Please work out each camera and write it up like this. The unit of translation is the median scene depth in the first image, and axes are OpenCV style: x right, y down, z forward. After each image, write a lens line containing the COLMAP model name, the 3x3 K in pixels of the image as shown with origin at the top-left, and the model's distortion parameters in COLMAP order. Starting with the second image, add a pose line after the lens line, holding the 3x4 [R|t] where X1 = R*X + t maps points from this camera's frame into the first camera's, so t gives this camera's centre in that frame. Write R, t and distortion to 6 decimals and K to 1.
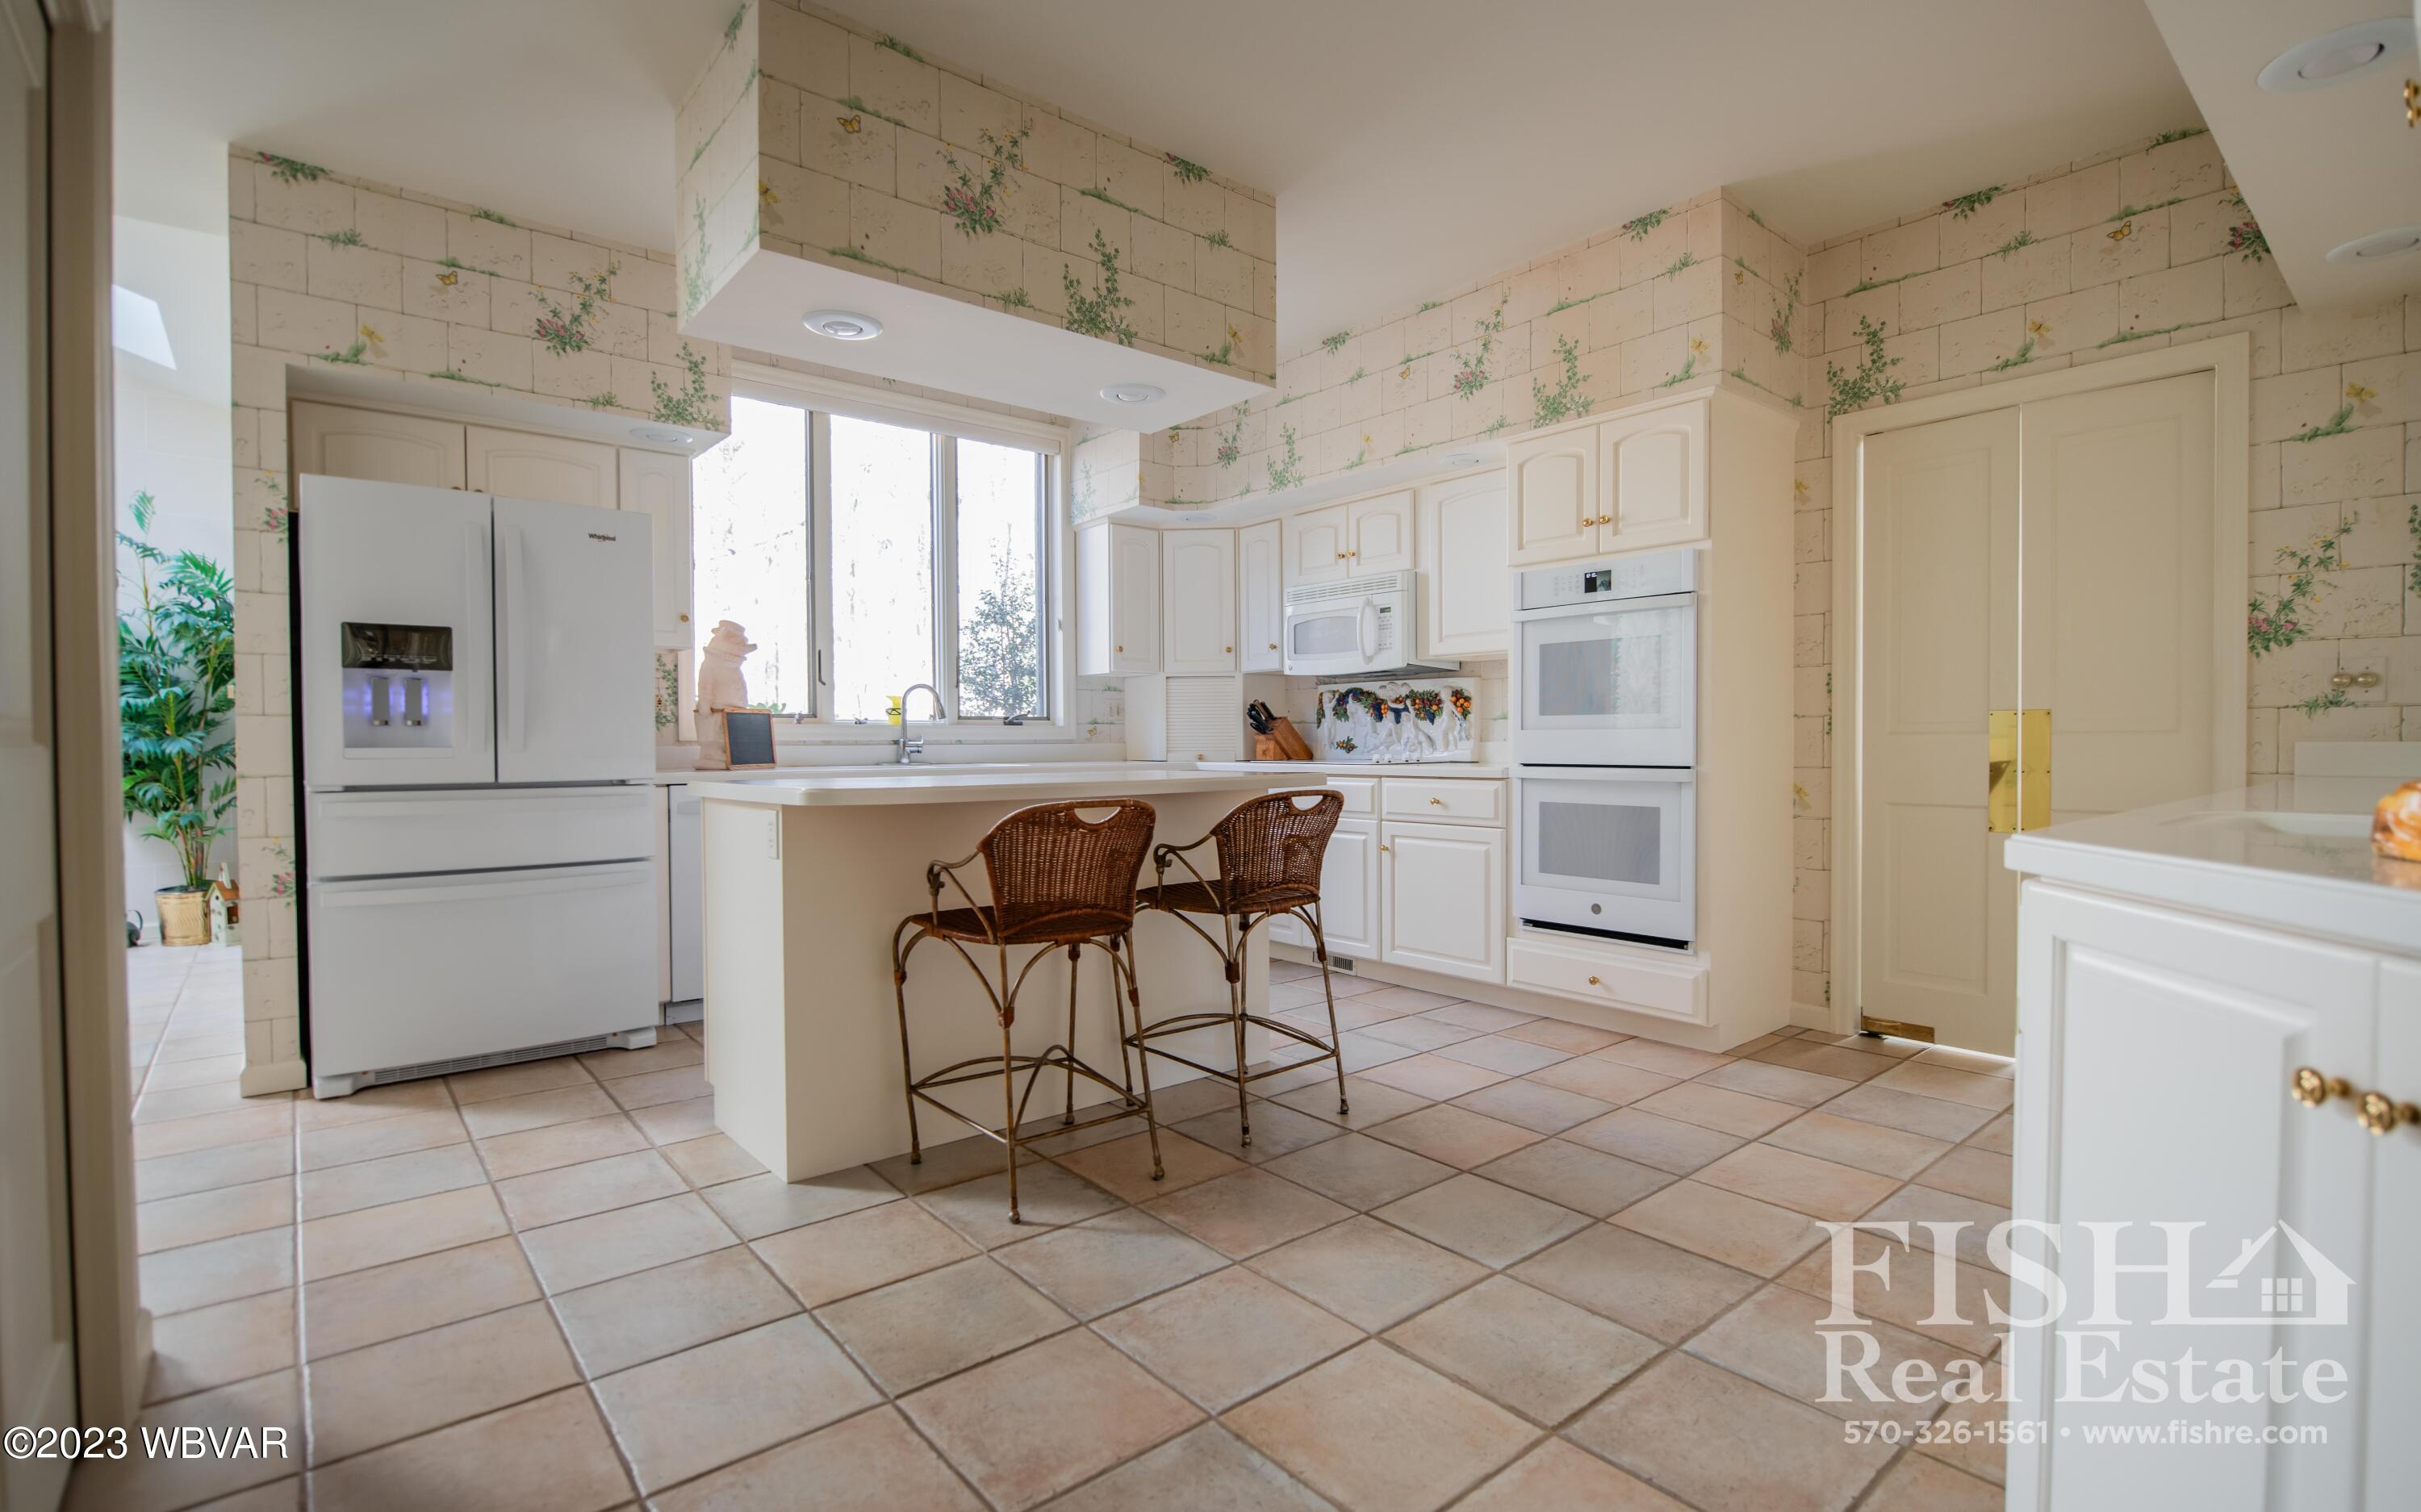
lens RADIAL K [[1098.6, 0, 1210.5], [0, 1098.6, 756.0], [0, 0, 1]] dist [-0.010710, 0.000000]
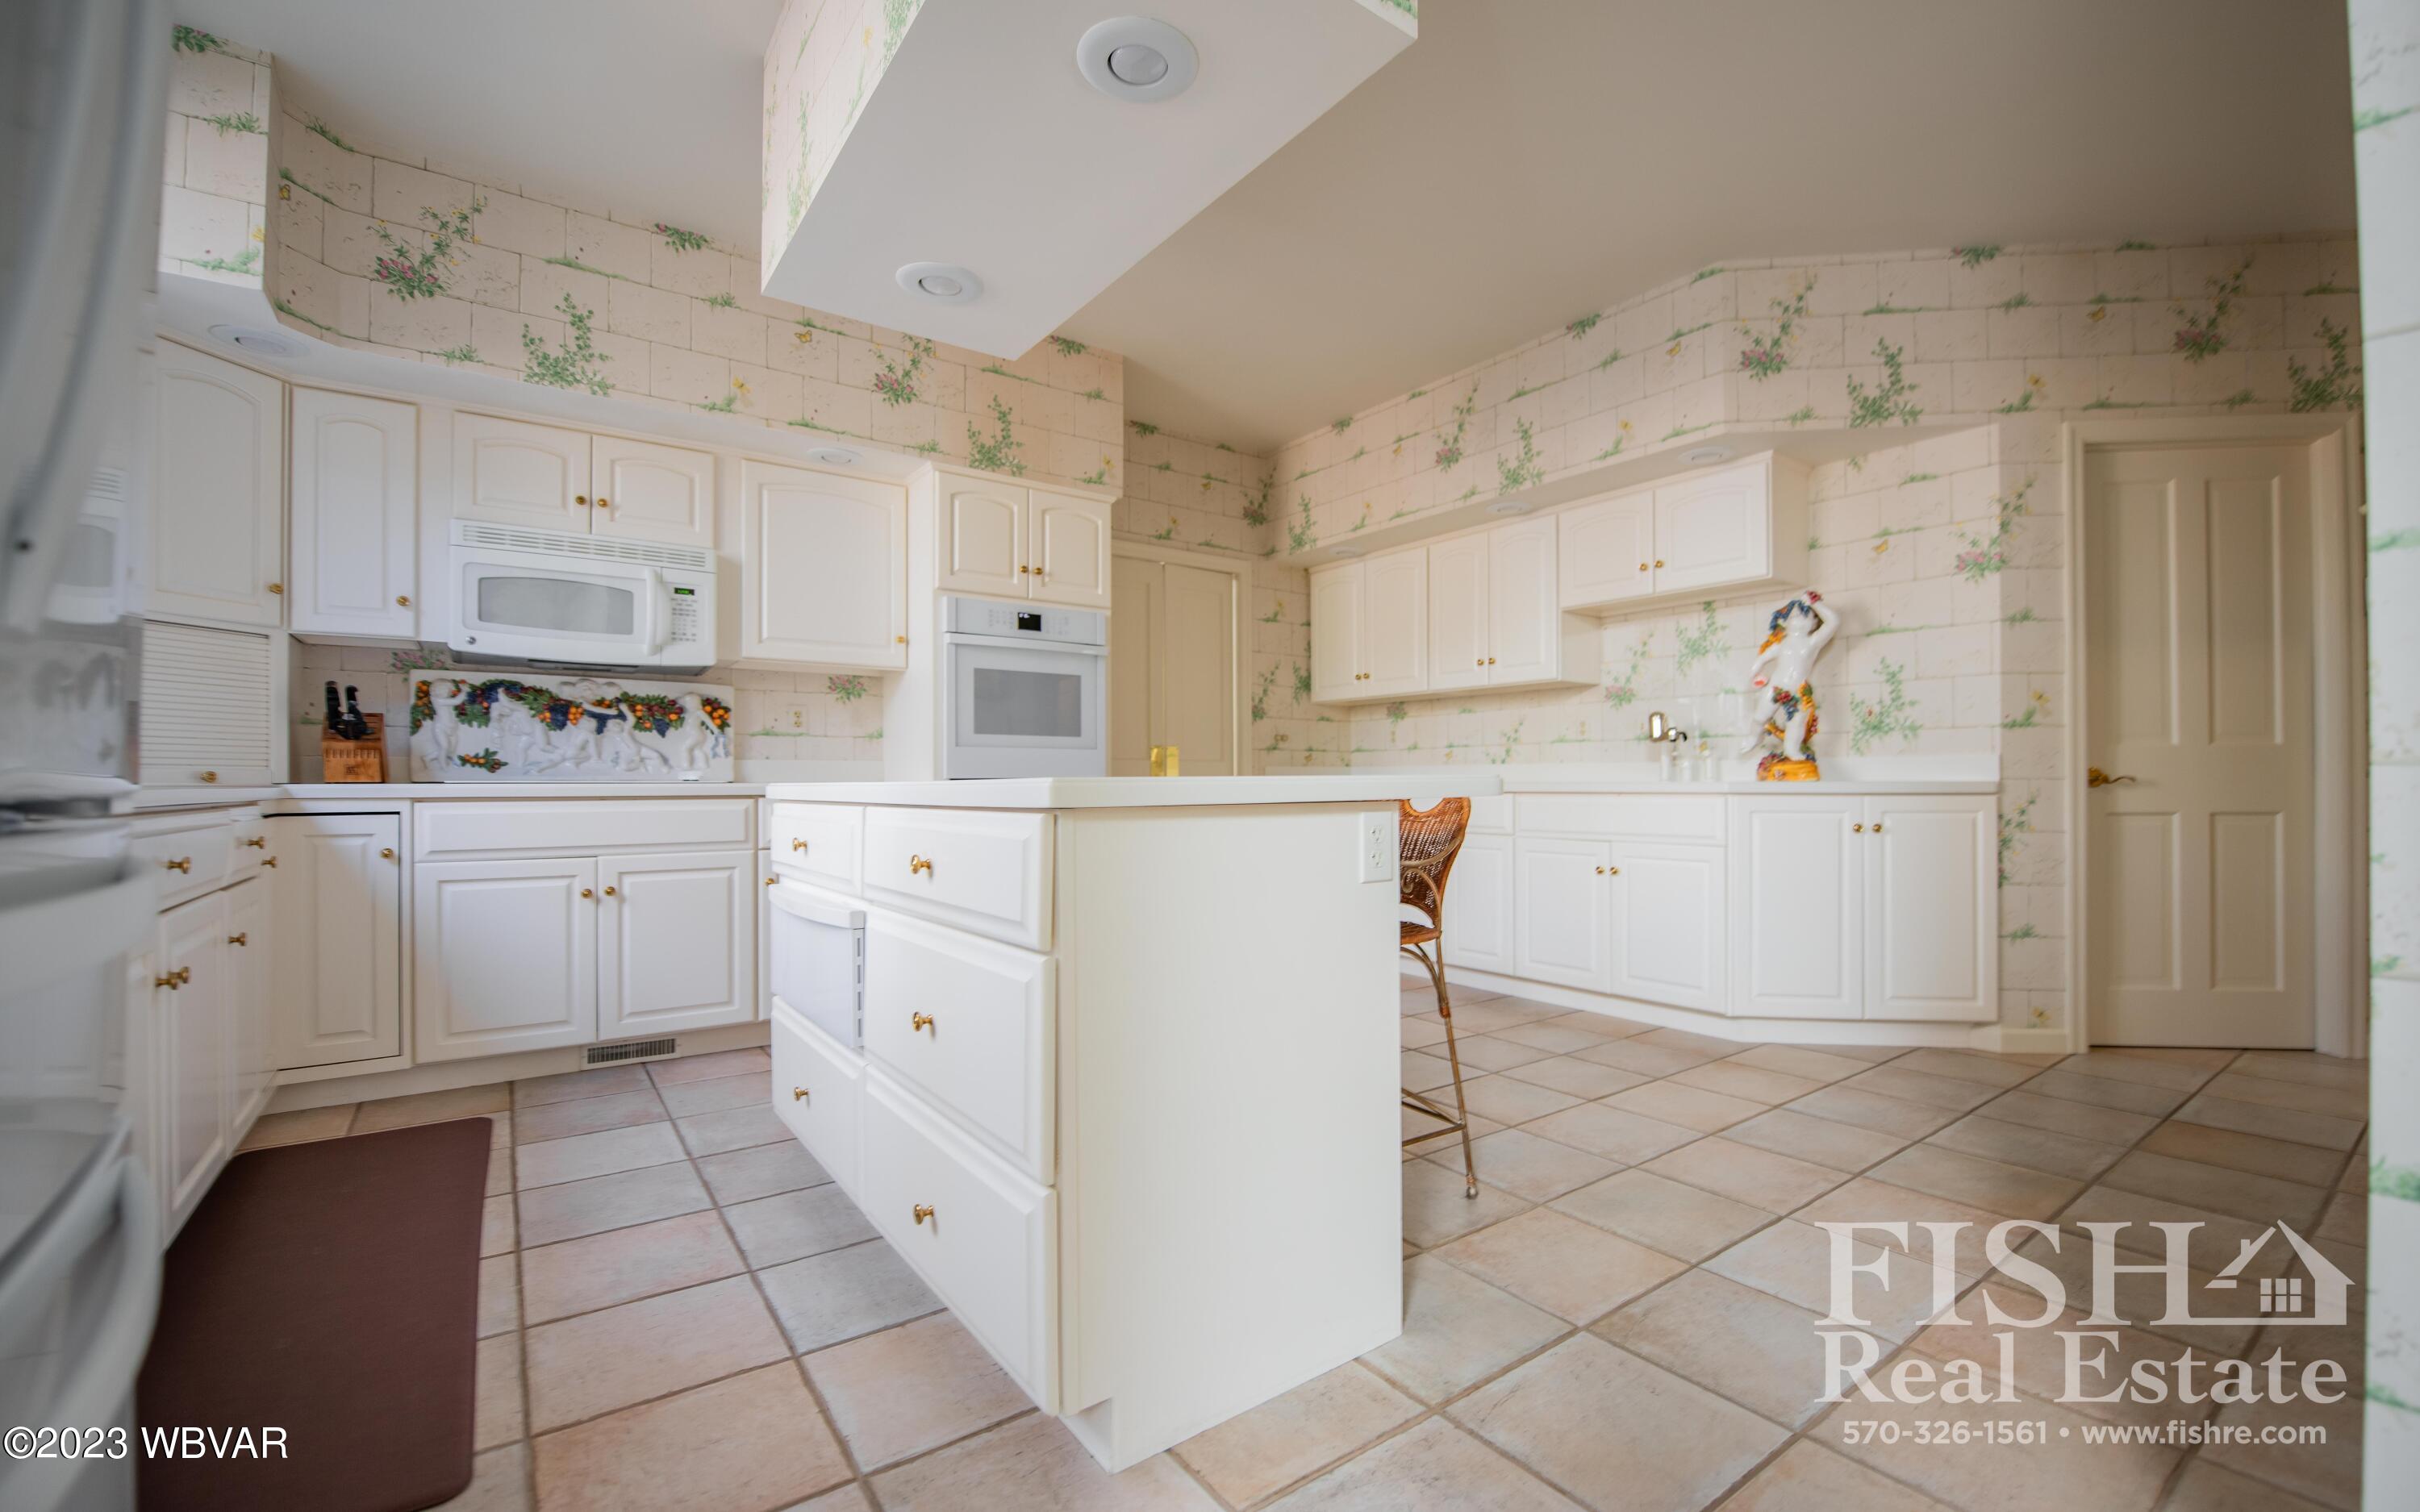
lens RADIAL K [[1068.1, 0, 1210.0], [0, 1068.1, 756.0], [0, 0, 1]] dist [-0.028798, -0.000061]
pose [[0.037504, 0.030127, 0.998842, -0.580024], [0.015228, 0.999412, -0.030716, 0.015762], [-0.999180, 0.016362, 0.037023, 0.581465]]
